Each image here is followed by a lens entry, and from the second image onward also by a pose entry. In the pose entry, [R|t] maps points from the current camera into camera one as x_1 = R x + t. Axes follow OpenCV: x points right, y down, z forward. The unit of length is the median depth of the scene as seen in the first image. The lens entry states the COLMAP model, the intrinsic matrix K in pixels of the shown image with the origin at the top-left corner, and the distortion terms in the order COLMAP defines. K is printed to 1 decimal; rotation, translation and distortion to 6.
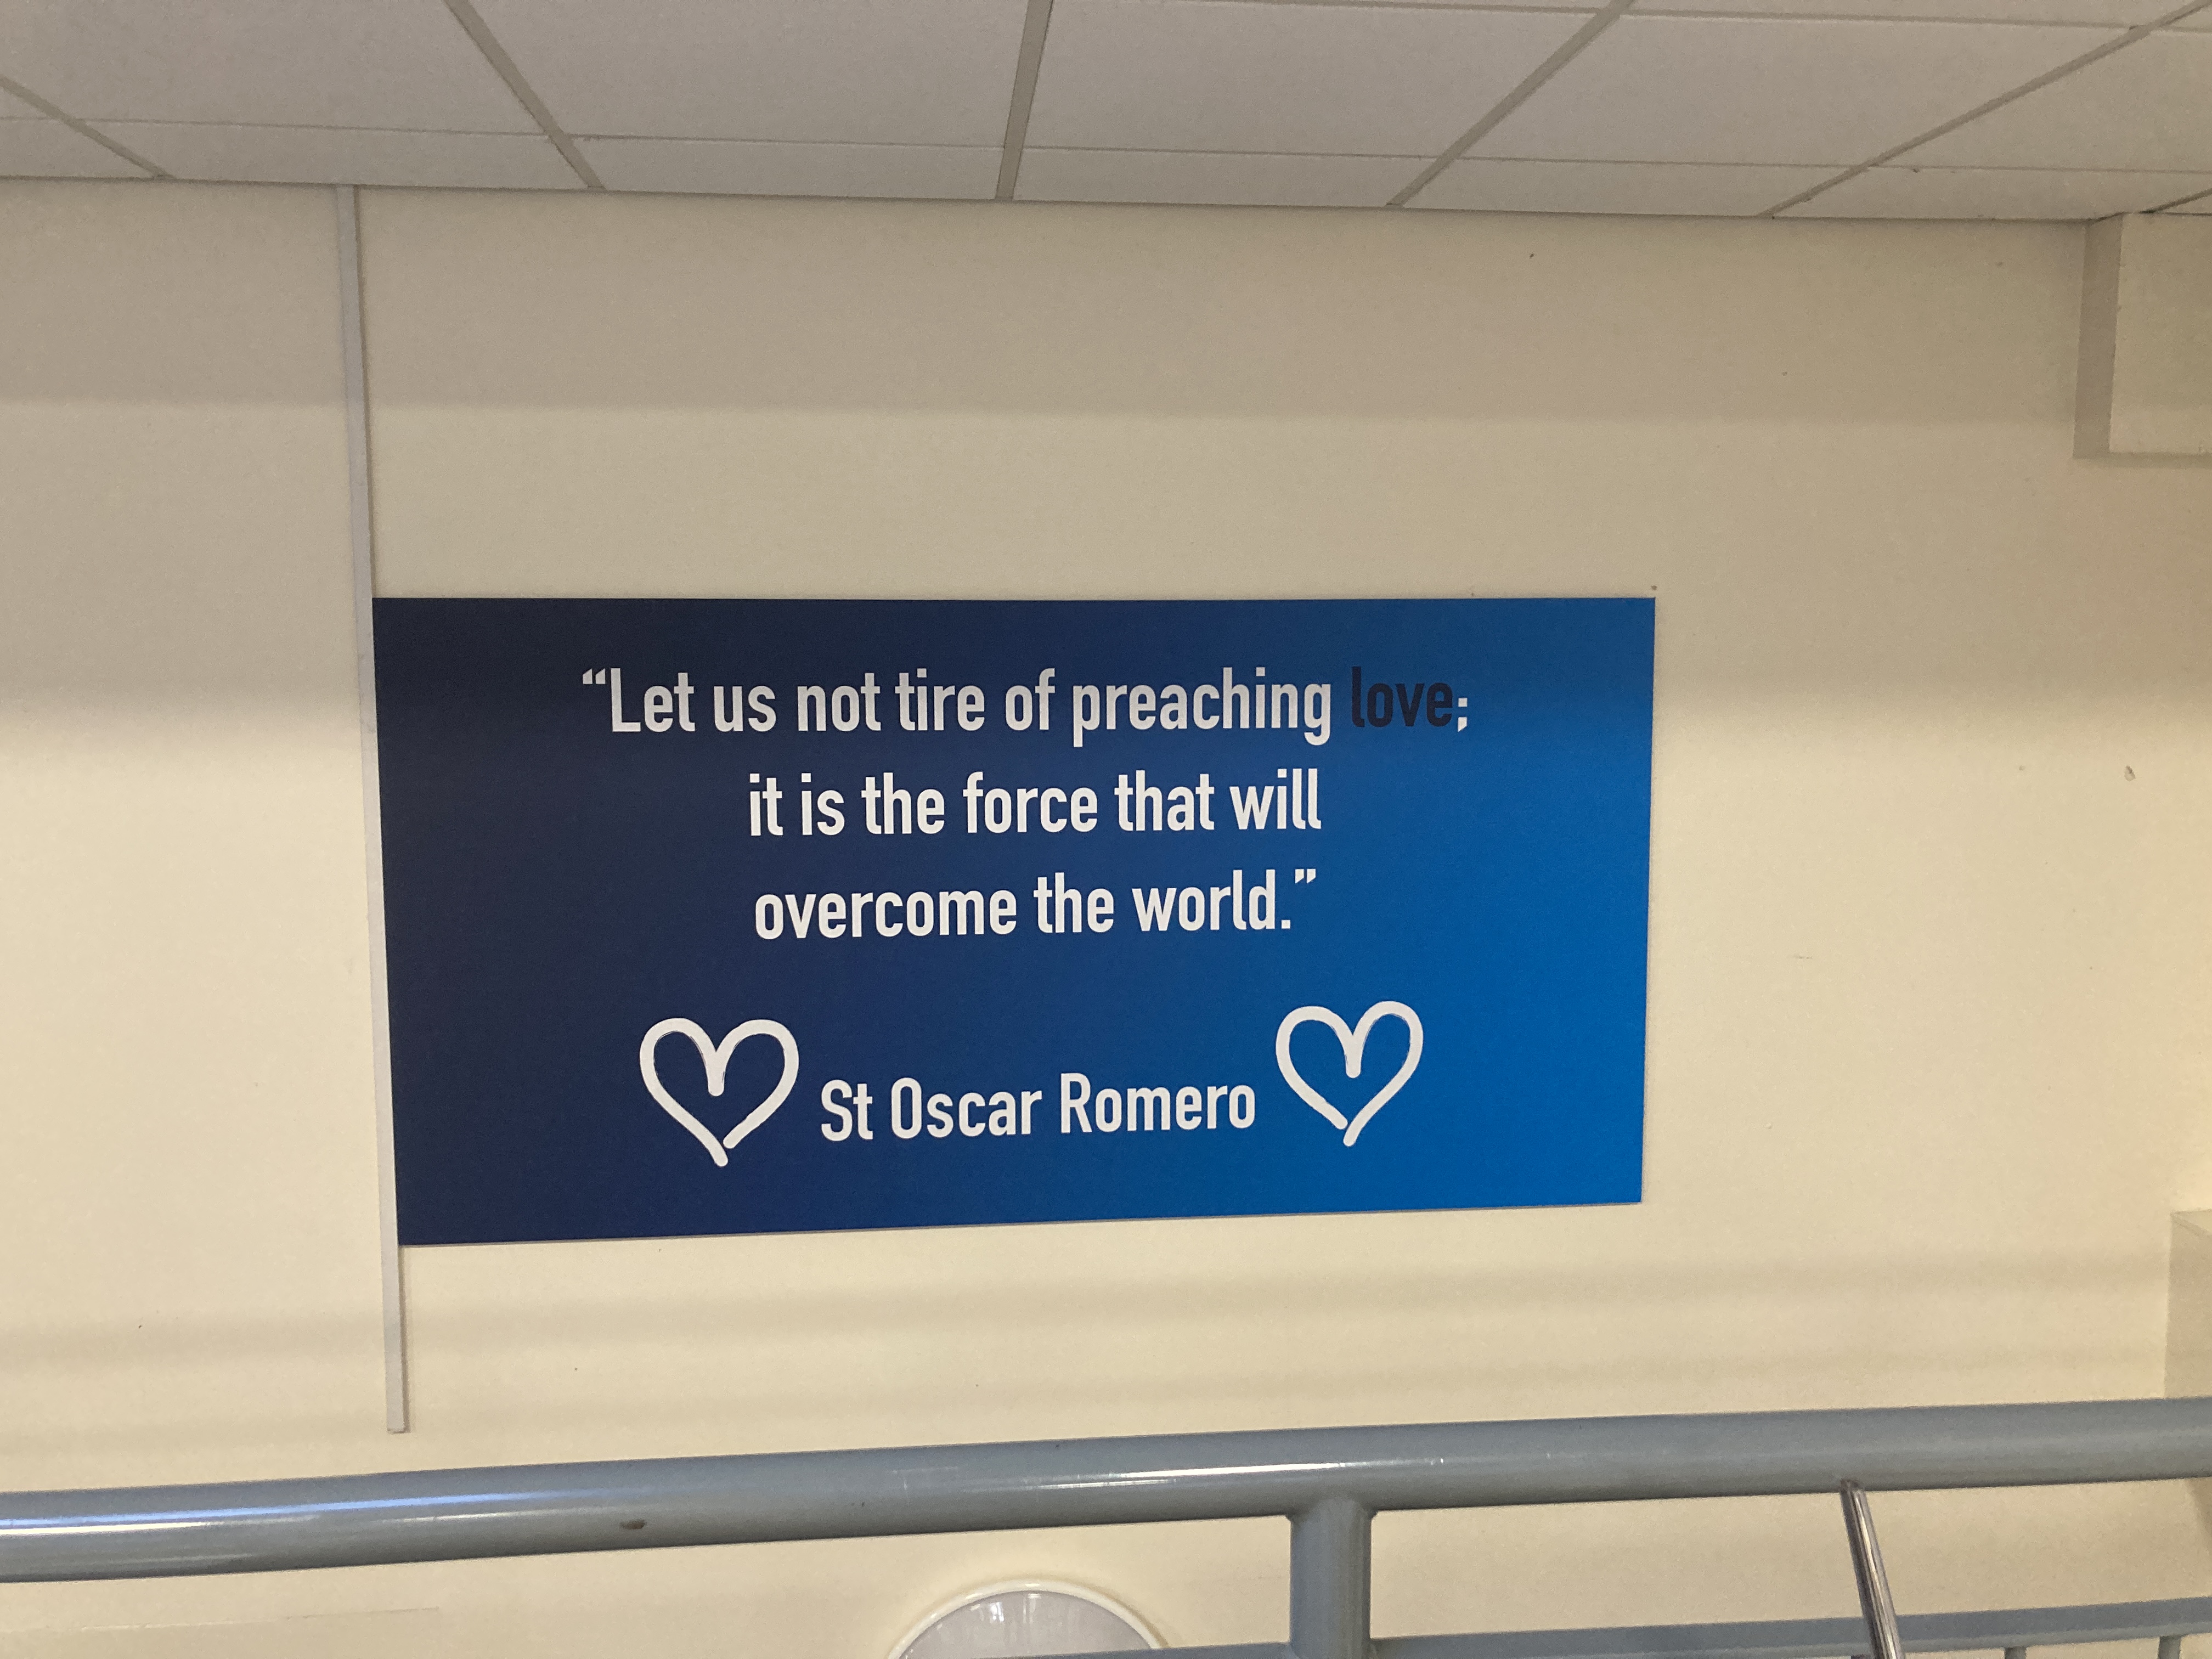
lens RADIAL K [[1808.9, 0, 1063.5], [0, 1808.9, 853.2], [0, 0, 1]] dist [0.189514, -0.401072]
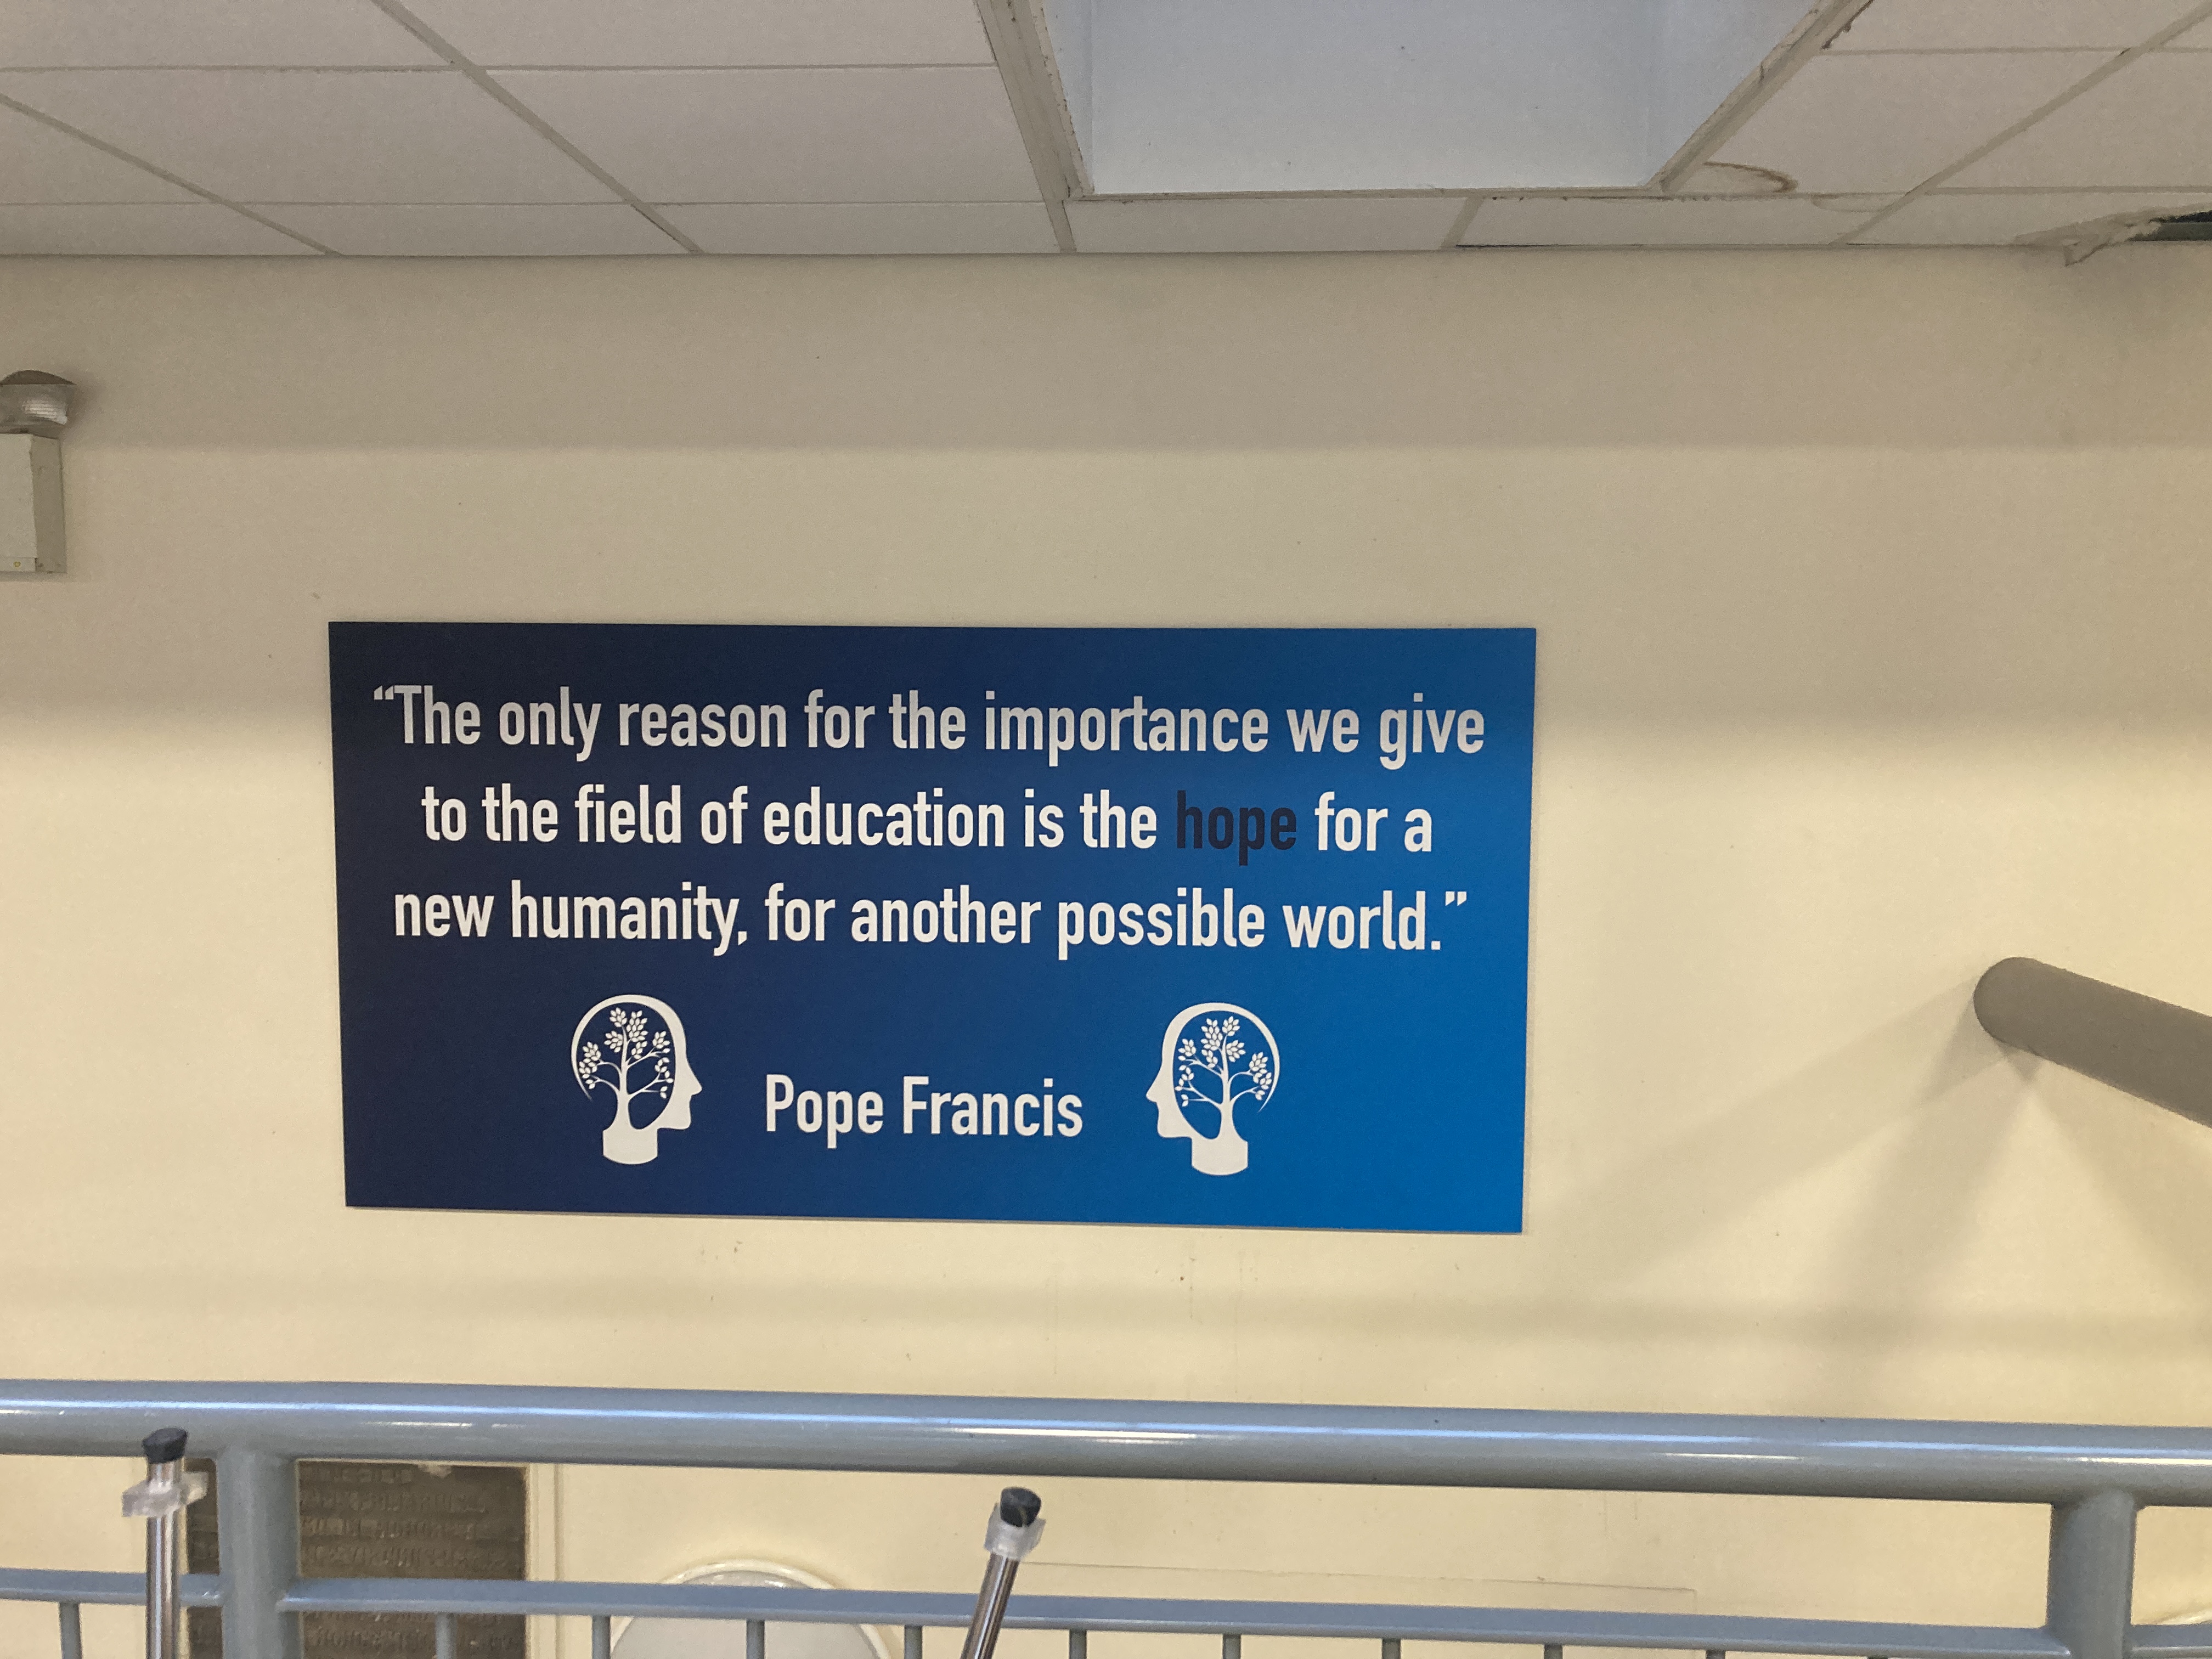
lens RADIAL K [[1721.7, 0, 1106.0], [0, 1721.7, 829.5], [0, 0, 1]] dist [0.178163, -0.415209]
pose [[0.985753, 0.022613, -0.166673, 0.211173], [-0.026308, 0.999454, -0.019995, -0.003040], [0.166130, 0.024095, 0.985809, 0.023453]]
